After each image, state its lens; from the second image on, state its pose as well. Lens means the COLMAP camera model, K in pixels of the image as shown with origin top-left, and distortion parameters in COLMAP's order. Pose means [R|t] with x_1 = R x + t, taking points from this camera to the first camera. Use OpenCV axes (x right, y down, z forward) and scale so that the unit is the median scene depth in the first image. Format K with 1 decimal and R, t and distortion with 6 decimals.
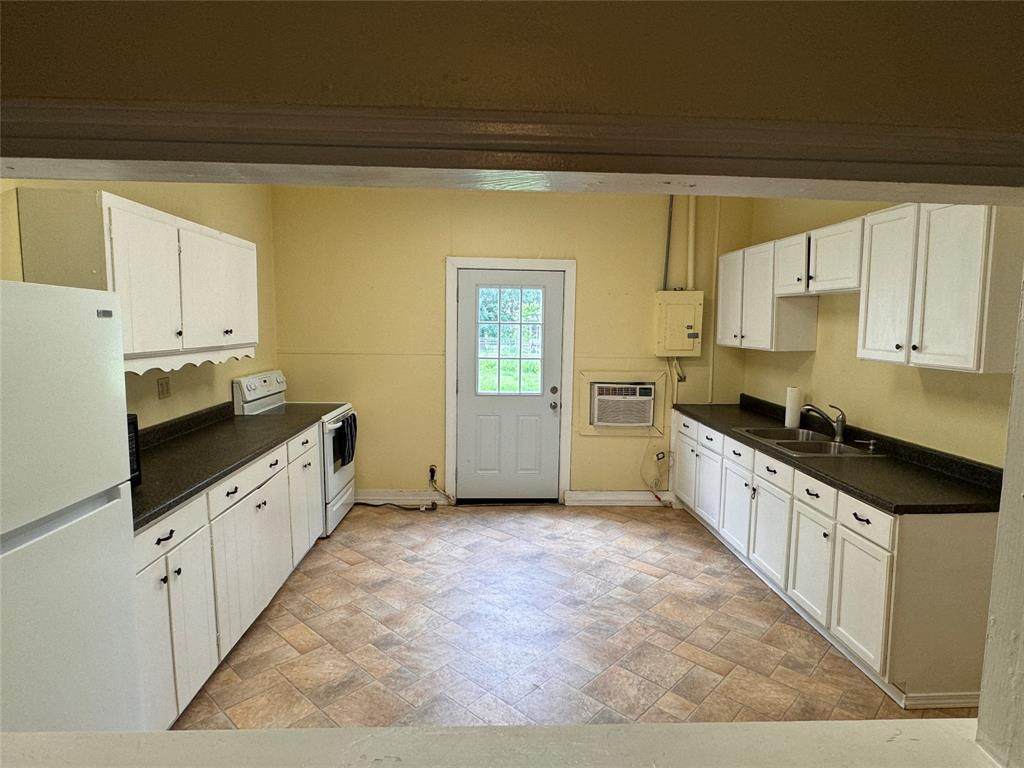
lens RADIAL K [[588.9, 0, 512.0], [0, 588.9, 384.0], [0, 0, 1]] dist [0.003780, 0.001552]
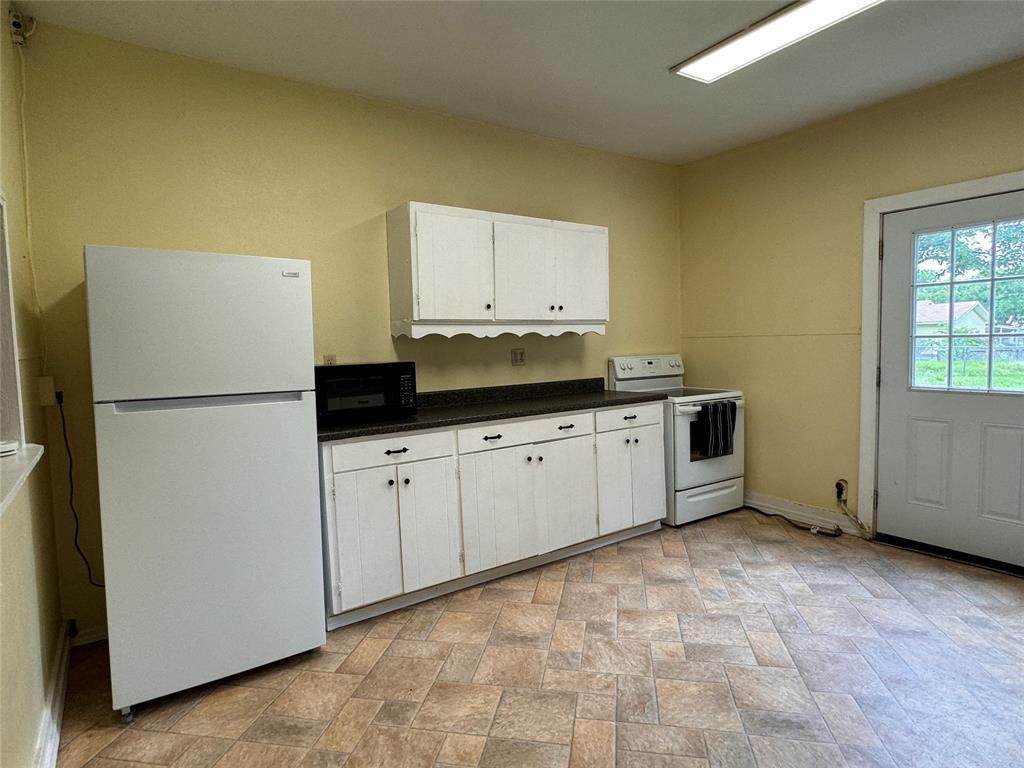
lens RADIAL K [[588.9, 0, 512.0], [0, 588.9, 384.0], [0, 0, 1]] dist [0.003780, 0.001552]
pose [[0.513206, 0.032397, -0.857654, 0.340484], [-0.062537, 0.998043, 0.000278, 0.047272], [0.855984, 0.053492, 0.514227, 0.271699]]
